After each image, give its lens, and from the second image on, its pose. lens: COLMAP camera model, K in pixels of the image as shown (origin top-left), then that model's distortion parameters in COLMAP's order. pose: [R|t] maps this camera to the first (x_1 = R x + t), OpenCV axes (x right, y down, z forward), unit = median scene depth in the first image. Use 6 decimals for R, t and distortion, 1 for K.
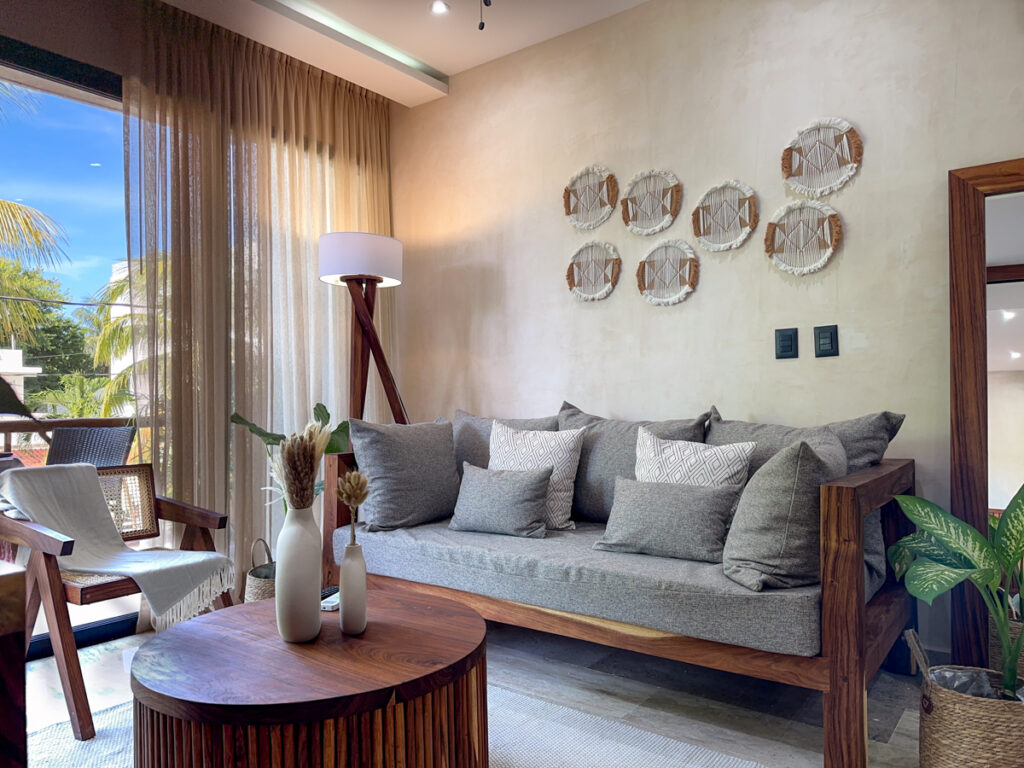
lens RADIAL K [[728.7, 0, 512.0], [0, 728.7, 384.0], [0, 0, 1]] dist [0.096882, -0.158388]
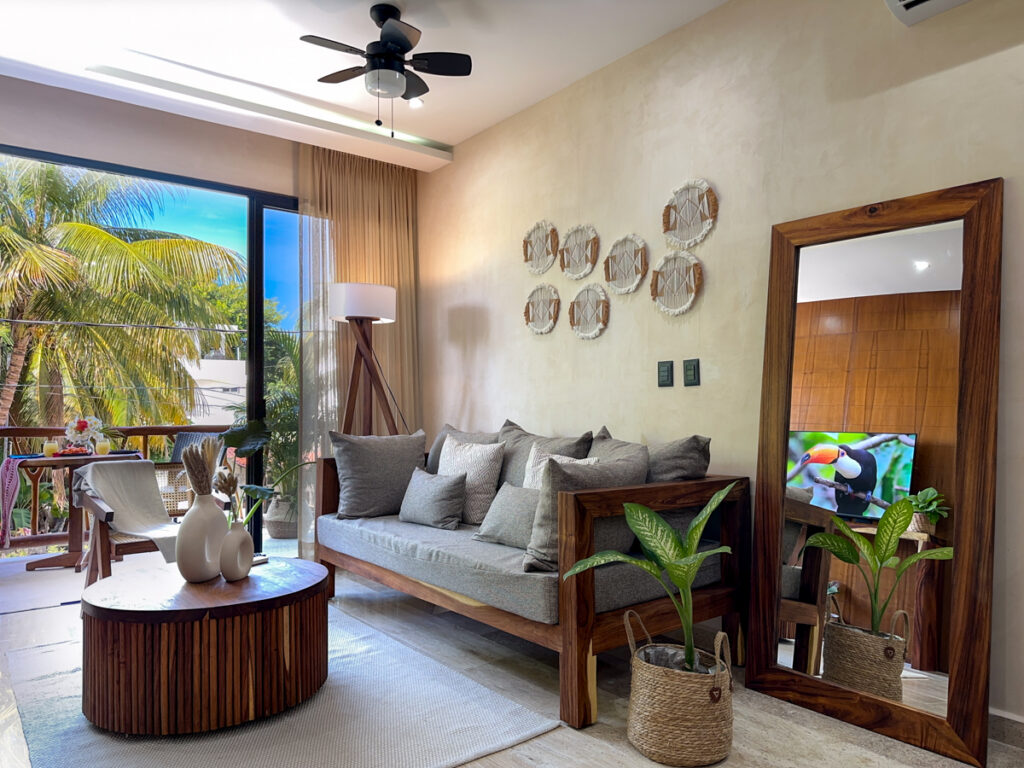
lens RADIAL K [[728.7, 0, 512.0], [0, 728.7, 384.0], [0, 0, 1]] dist [0.096882, -0.158388]
pose [[0.966956, 0.003103, -0.254923, 0.442502], [-0.005460, 0.999949, -0.008538, -0.028562], [0.254884, 0.009648, 0.966924, -0.182890]]
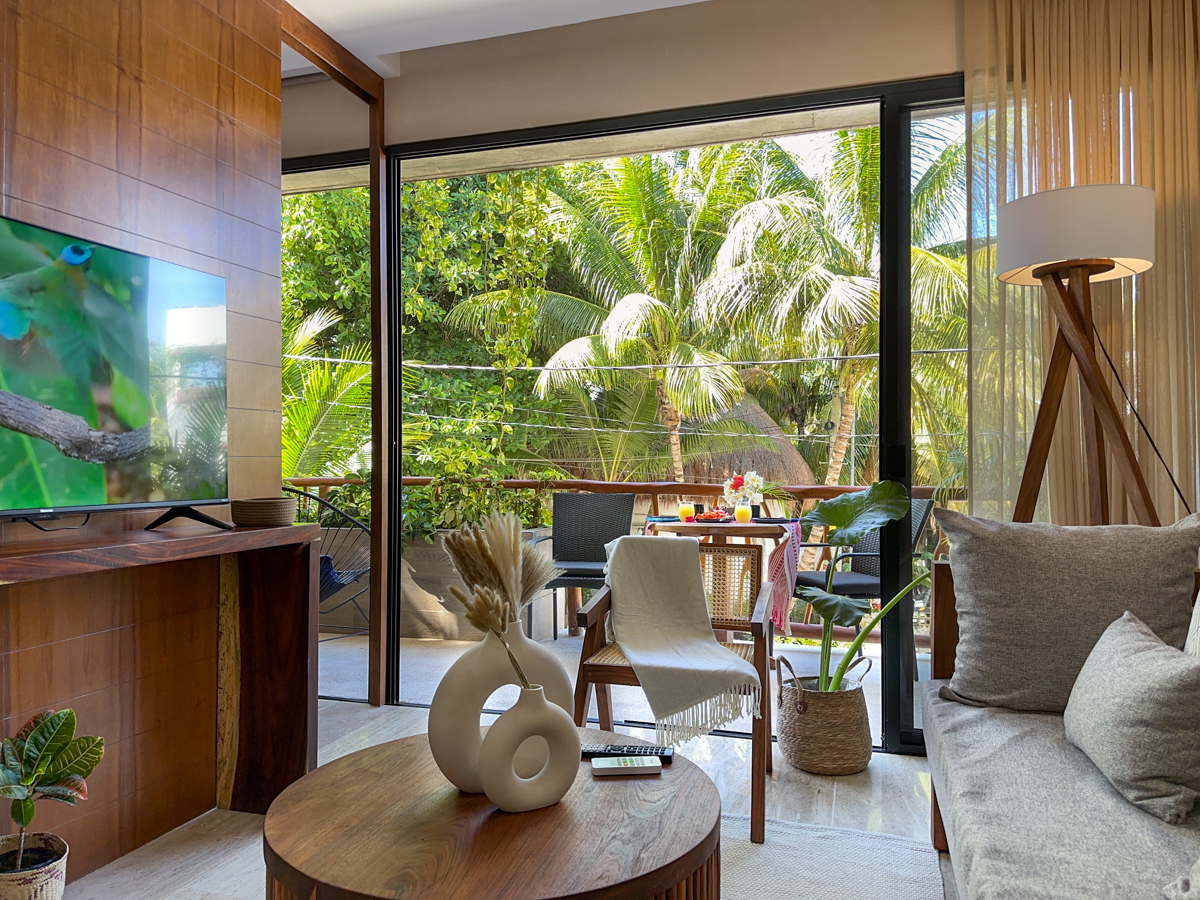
lens RADIAL K [[834.4, 0, 604.0], [0, 834.4, 456.6], [0, 0, 1]] dist [0.055525, -0.059646]
pose [[0.335621, 0.005829, -0.941979, 0.377440], [0.017866, 0.999762, 0.012552, -0.012128], [0.941828, -0.021042, 0.335437, 0.515858]]
